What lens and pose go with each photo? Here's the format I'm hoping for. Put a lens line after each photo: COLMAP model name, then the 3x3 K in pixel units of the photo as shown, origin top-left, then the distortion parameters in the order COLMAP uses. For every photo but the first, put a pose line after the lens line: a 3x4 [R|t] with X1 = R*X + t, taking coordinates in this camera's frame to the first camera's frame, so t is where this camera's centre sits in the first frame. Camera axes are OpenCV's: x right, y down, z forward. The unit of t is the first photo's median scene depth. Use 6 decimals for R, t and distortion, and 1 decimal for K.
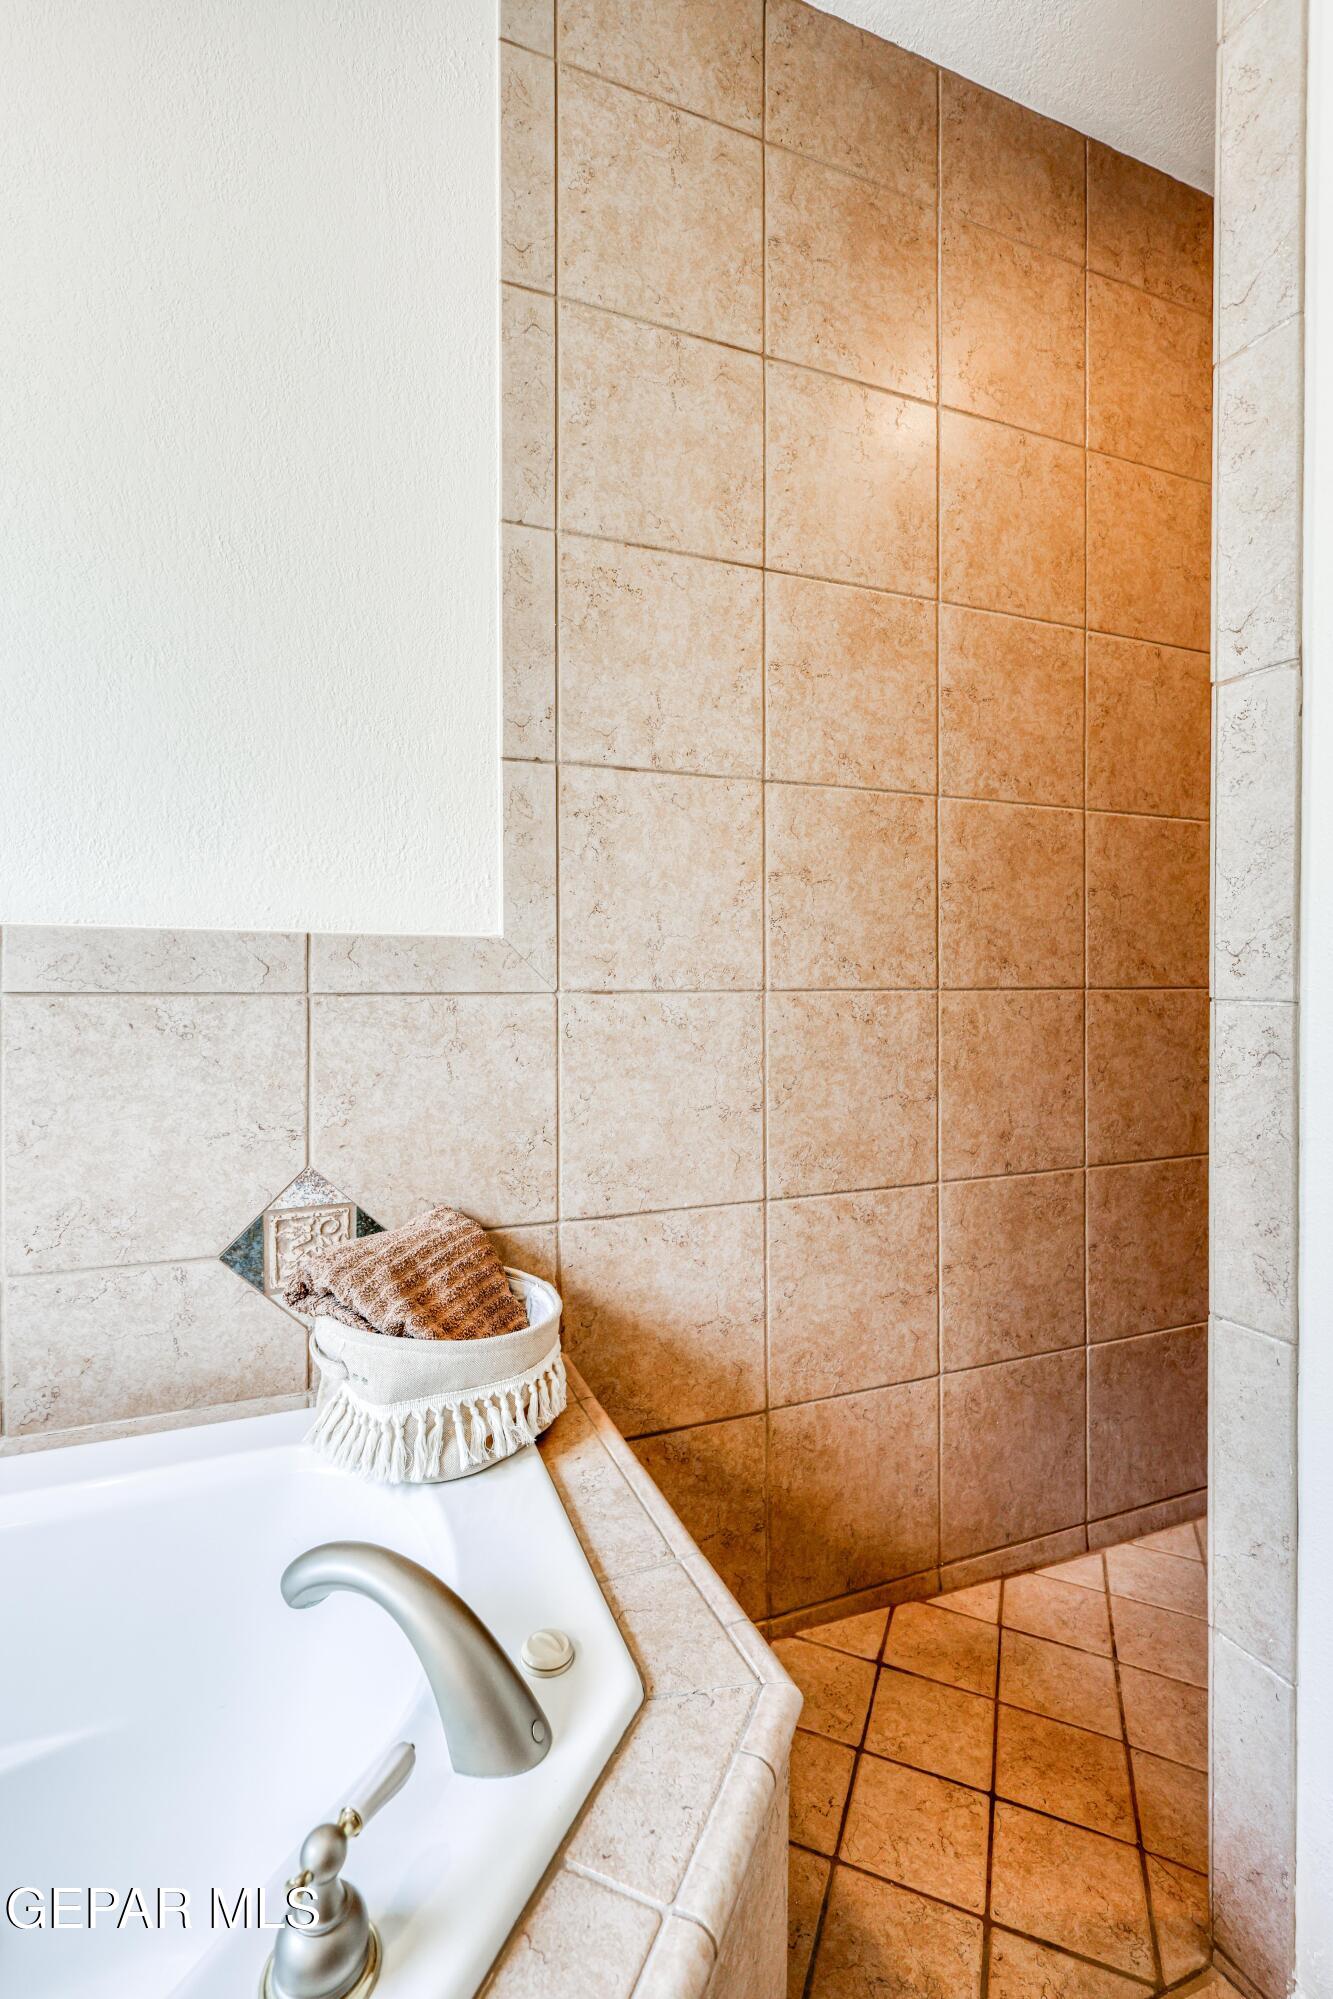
lens RADIAL K [[869.9, 0, 647.9], [0, 869.9, 996.0], [0, 0, 1]] dist [0.000046, 0.000220]
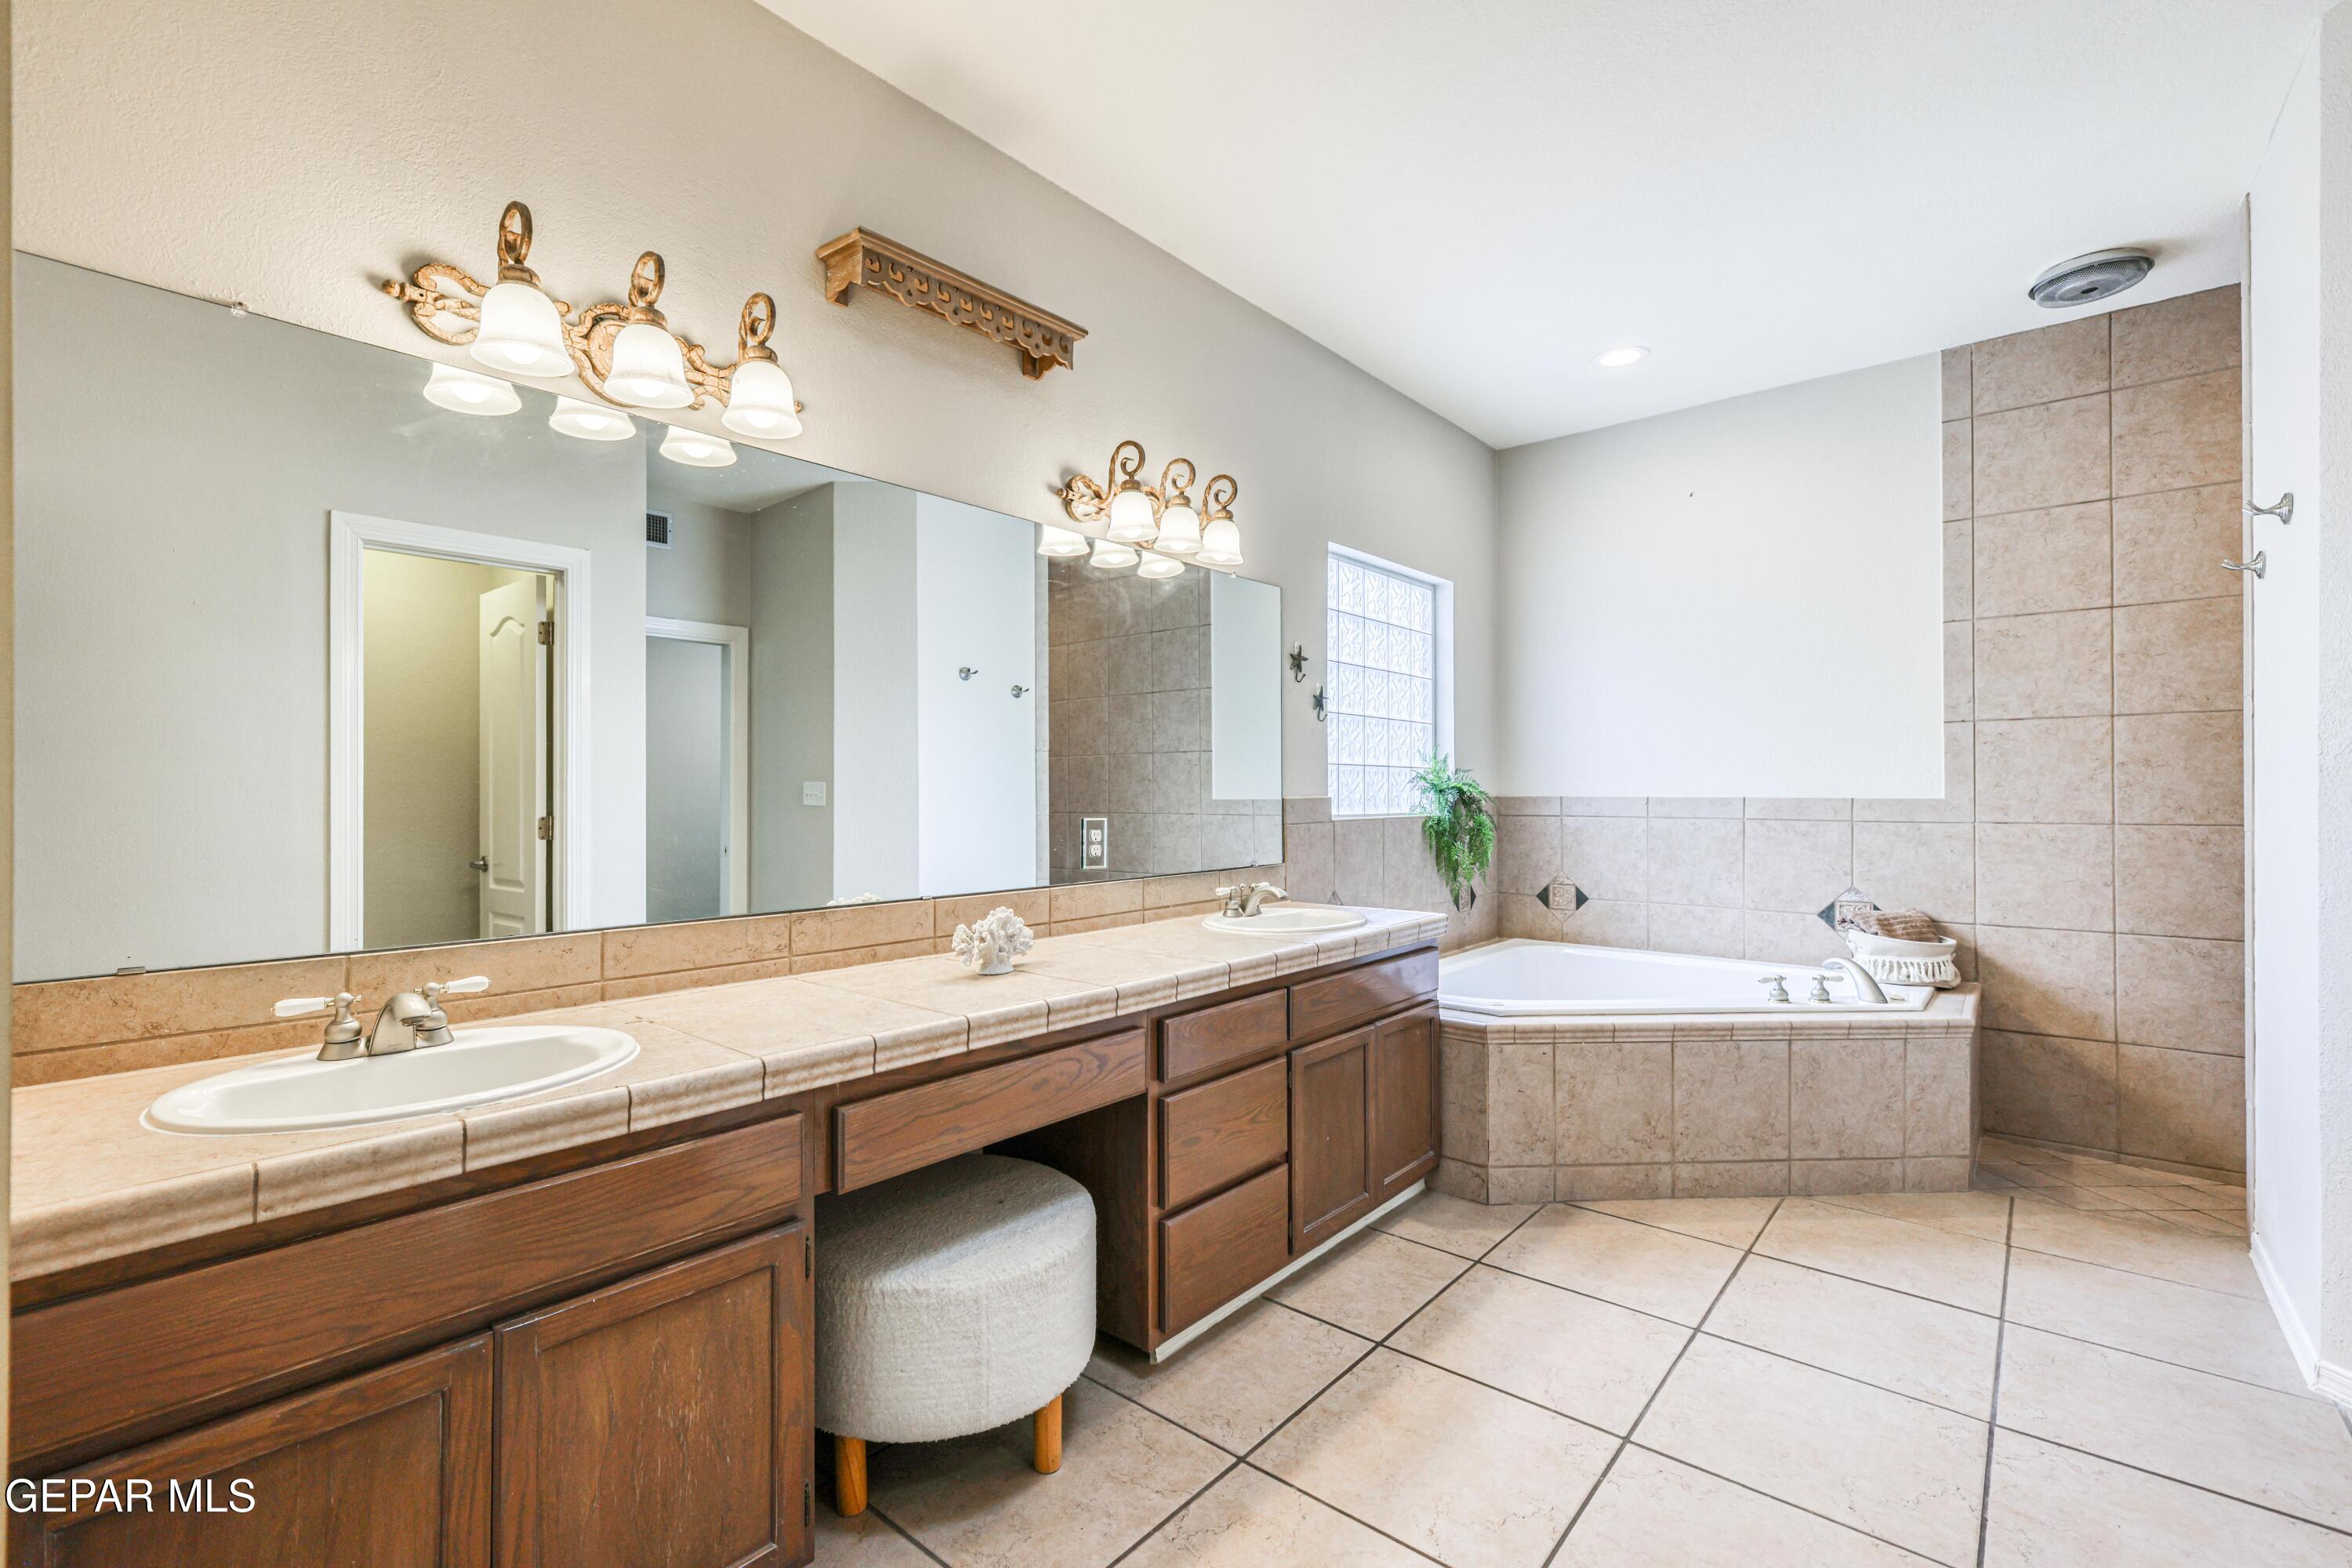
lens RADIAL K [[1023.5, 0, 1183.7], [0, 1023.5, 787.2], [0, 0, 1]] dist [0.000046, 0.000220]
pose [[0.492536, -0.001608, -0.870291, 1.143373], [-0.005612, 0.999972, -0.005024, -0.067864], [0.870274, 0.007359, 0.492513, -2.001797]]
